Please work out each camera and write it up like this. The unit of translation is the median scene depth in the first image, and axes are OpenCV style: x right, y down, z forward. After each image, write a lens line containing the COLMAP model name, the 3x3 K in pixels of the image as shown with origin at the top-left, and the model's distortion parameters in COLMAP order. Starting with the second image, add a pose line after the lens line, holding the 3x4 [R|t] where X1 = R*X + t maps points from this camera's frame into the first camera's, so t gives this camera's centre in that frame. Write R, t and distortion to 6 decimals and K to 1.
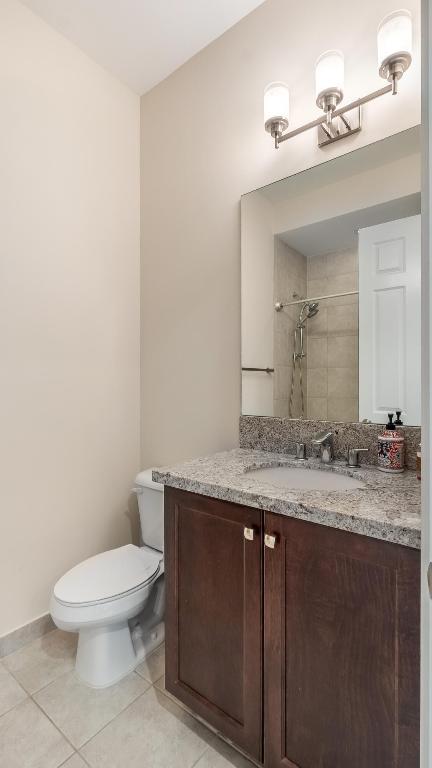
lens RADIAL K [[366.0, 0, 213.9], [0, 366.0, 382.2], [0, 0, 1]] dist [-0.012856, -0.000244]
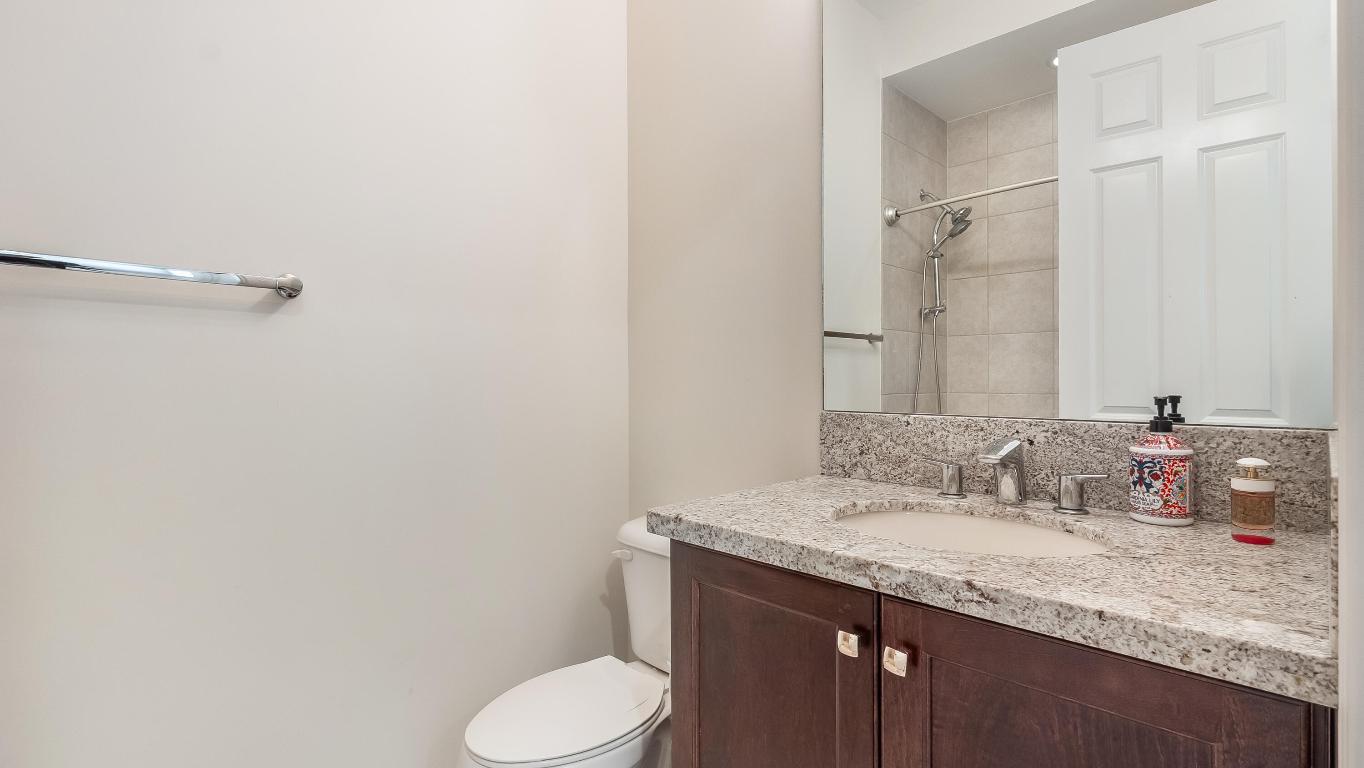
lens RADIAL K [[650.1, 0, 681.7], [0, 650.1, 380.1], [0, 0, 1]] dist [-0.012856, -0.000244]
pose [[0.991931, -0.002236, -0.126760, -0.007279], [0.002703, 0.999990, 0.003515, 0.056879], [0.126750, -0.003829, 0.991927, 0.115522]]
